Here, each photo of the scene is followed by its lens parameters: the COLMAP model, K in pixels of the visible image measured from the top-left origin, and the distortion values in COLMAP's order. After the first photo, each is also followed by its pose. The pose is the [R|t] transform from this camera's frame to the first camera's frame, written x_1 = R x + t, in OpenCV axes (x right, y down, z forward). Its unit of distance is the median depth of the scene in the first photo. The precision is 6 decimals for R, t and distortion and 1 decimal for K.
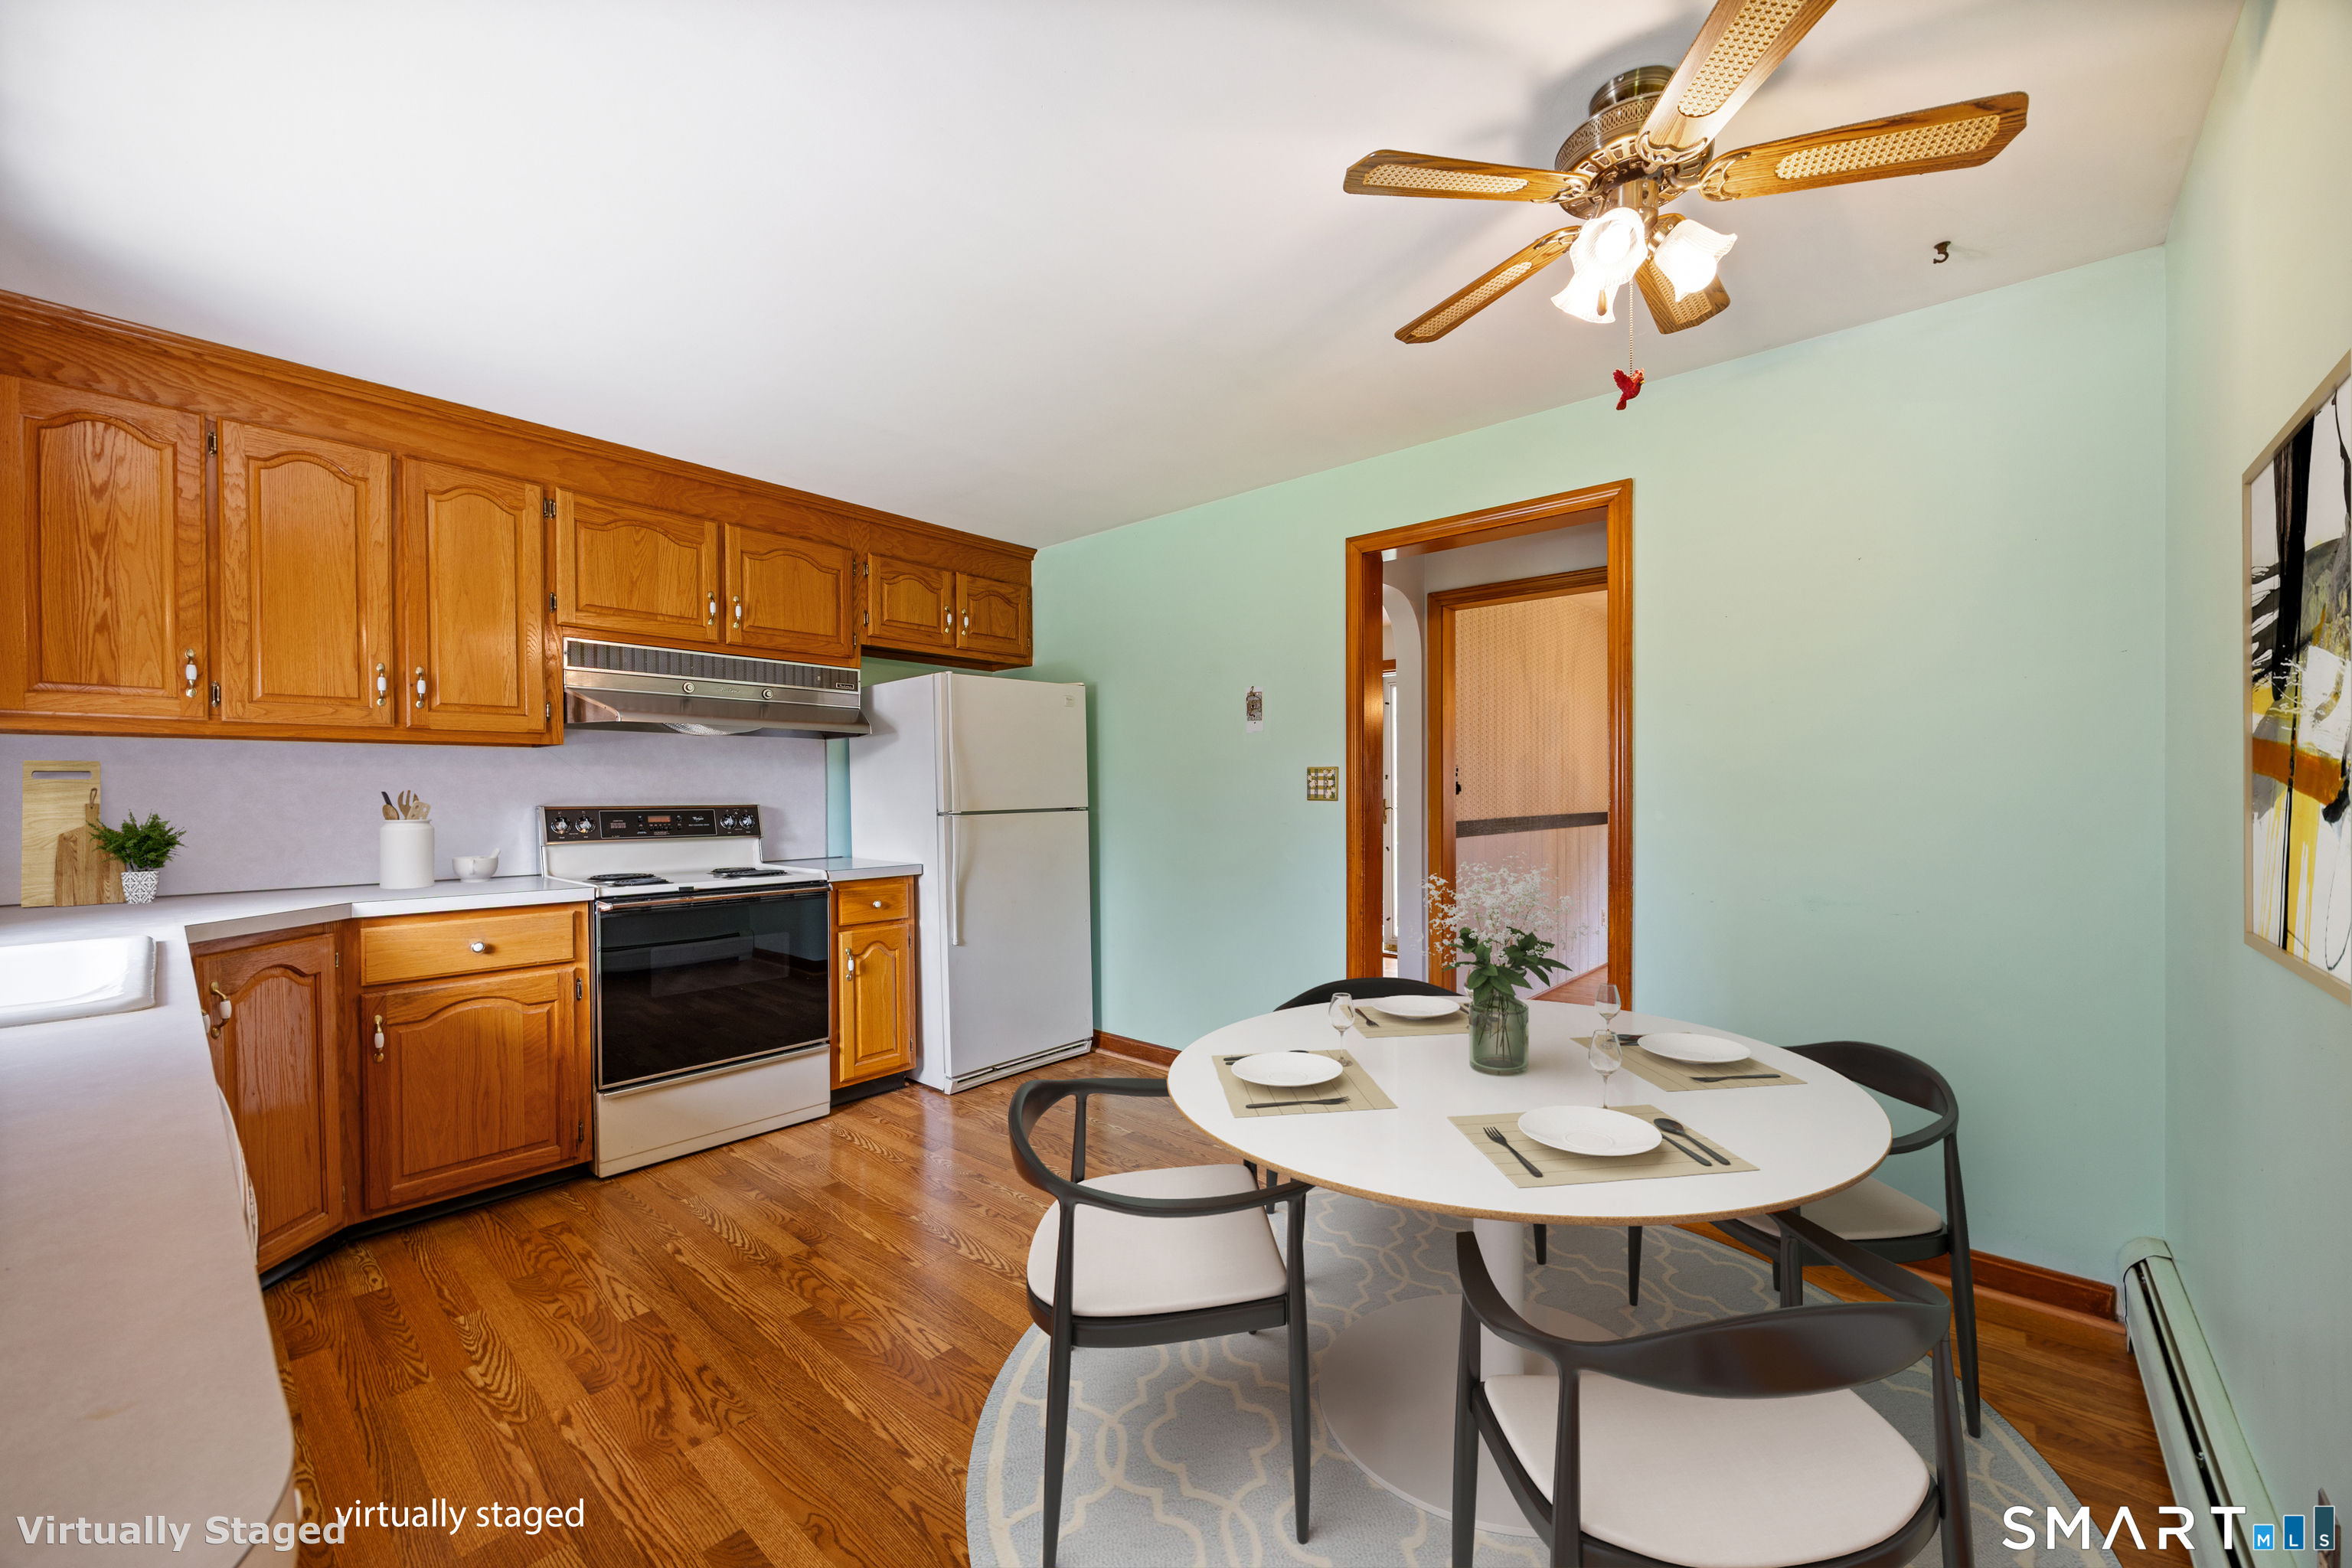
lens RADIAL K [[917.7, 0, 1174.6], [0, 917.7, 794.6], [0, 0, 1]] dist [0.000081, -0.000113]
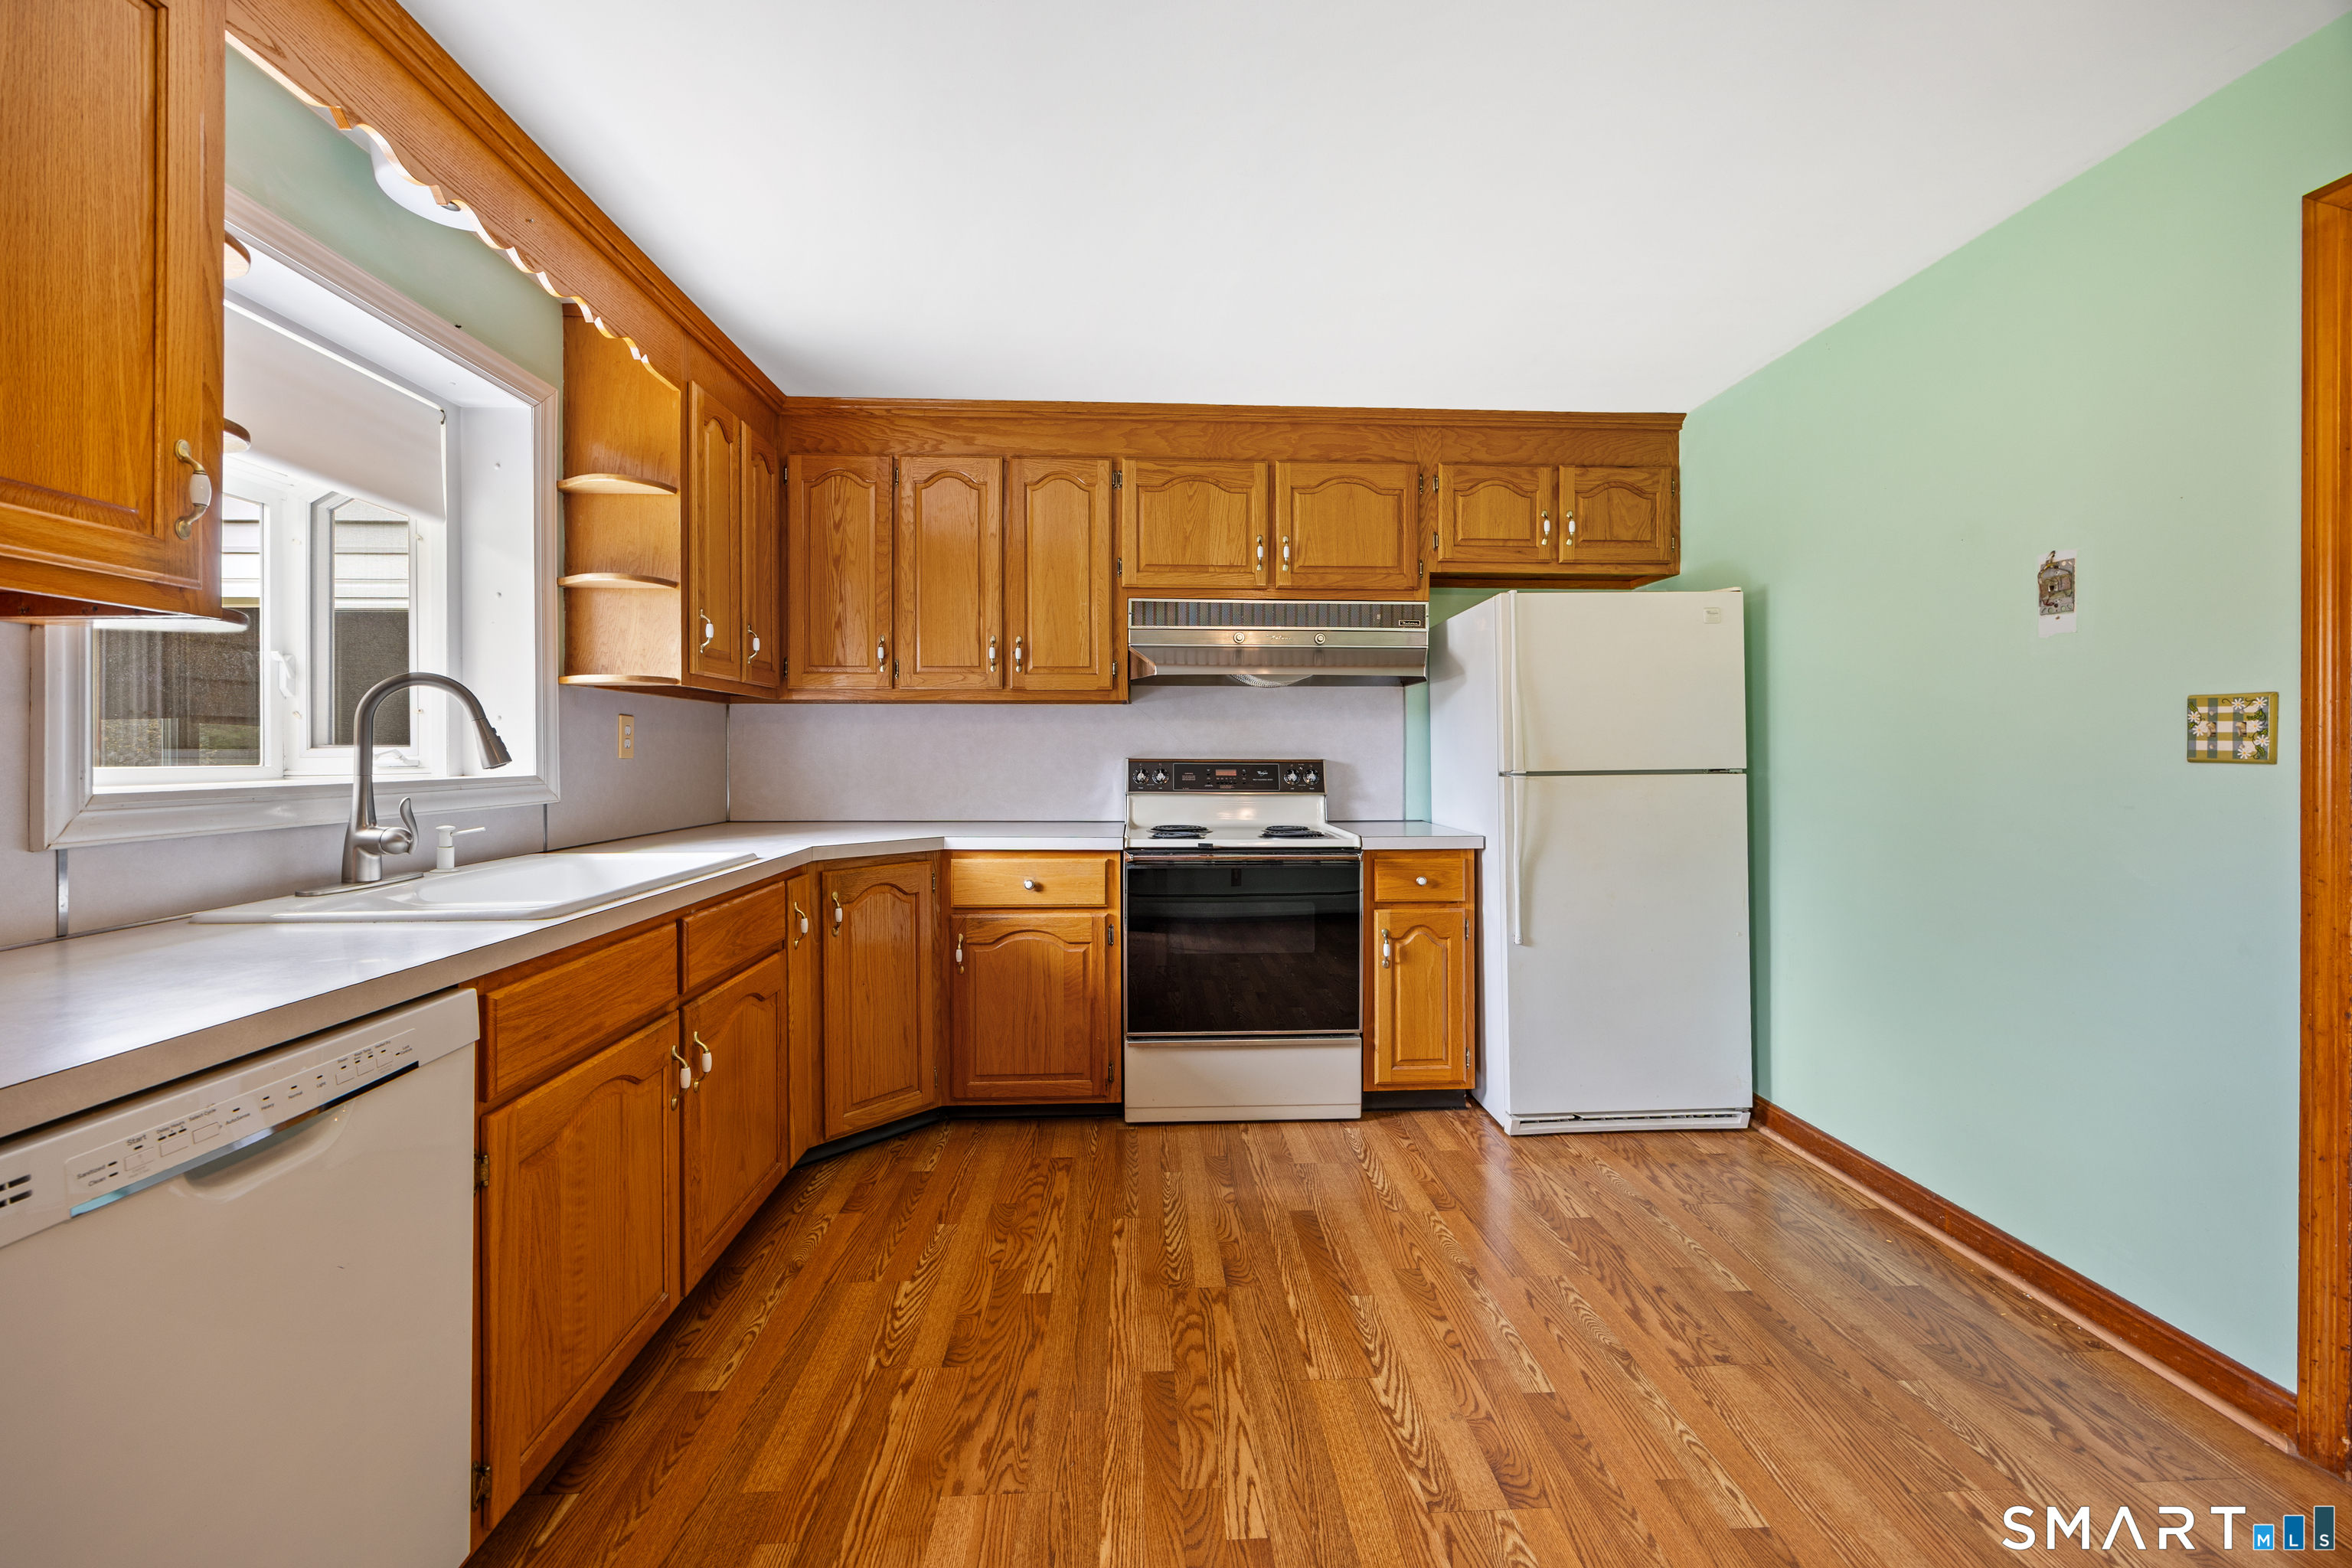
lens RADIAL K [[921.4, 0, 1175.5], [0, 921.4, 752.3], [0, 0, 1]] dist [-0.001591, 0.000018]
pose [[0.699080, 0.005499, -0.715023, 0.124444], [-0.005691, 0.999982, 0.002127, 0.002882], [0.715021, 0.002582, 0.699098, 0.278162]]
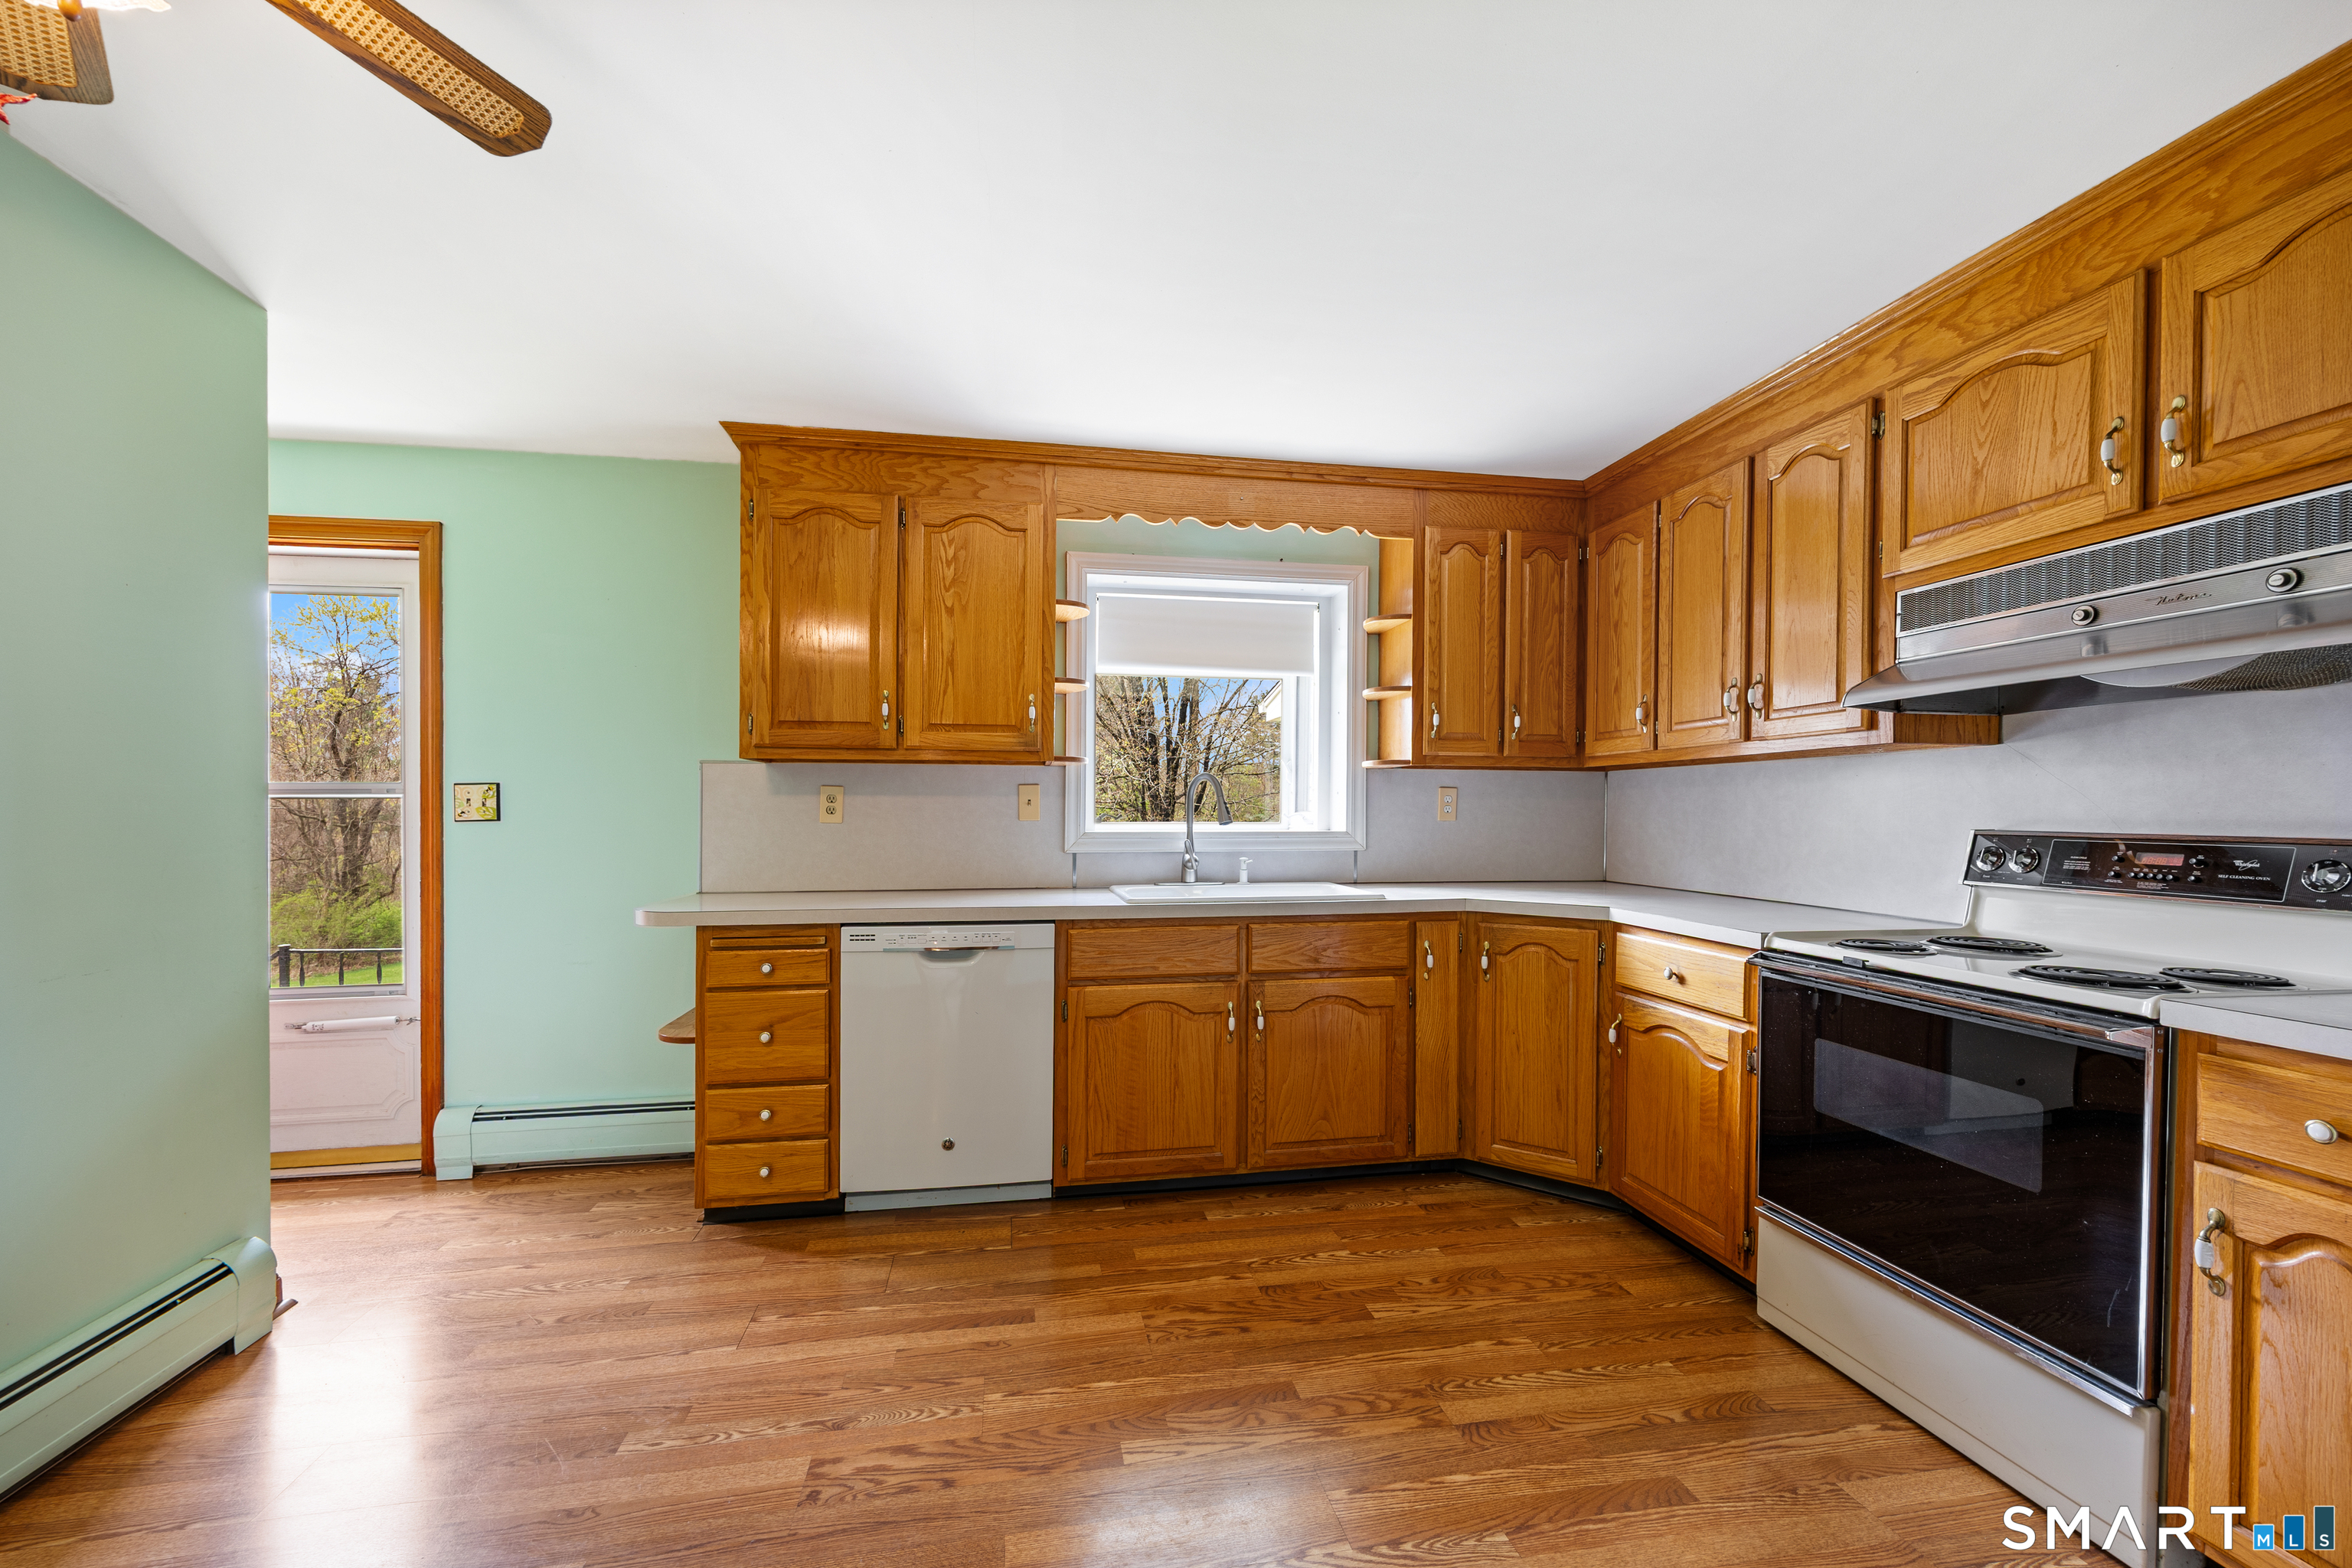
lens RADIAL K [[920.6, 0, 1171.6], [0, 920.6, 816.2], [0, 0, 1]] dist [0.000770, 0.000200]
pose [[-0.620454, 0.007073, -0.784211, 0.237781], [-0.002049, 0.999941, 0.010640, -0.003409], [0.784240, 0.008209, -0.620403, 0.941876]]
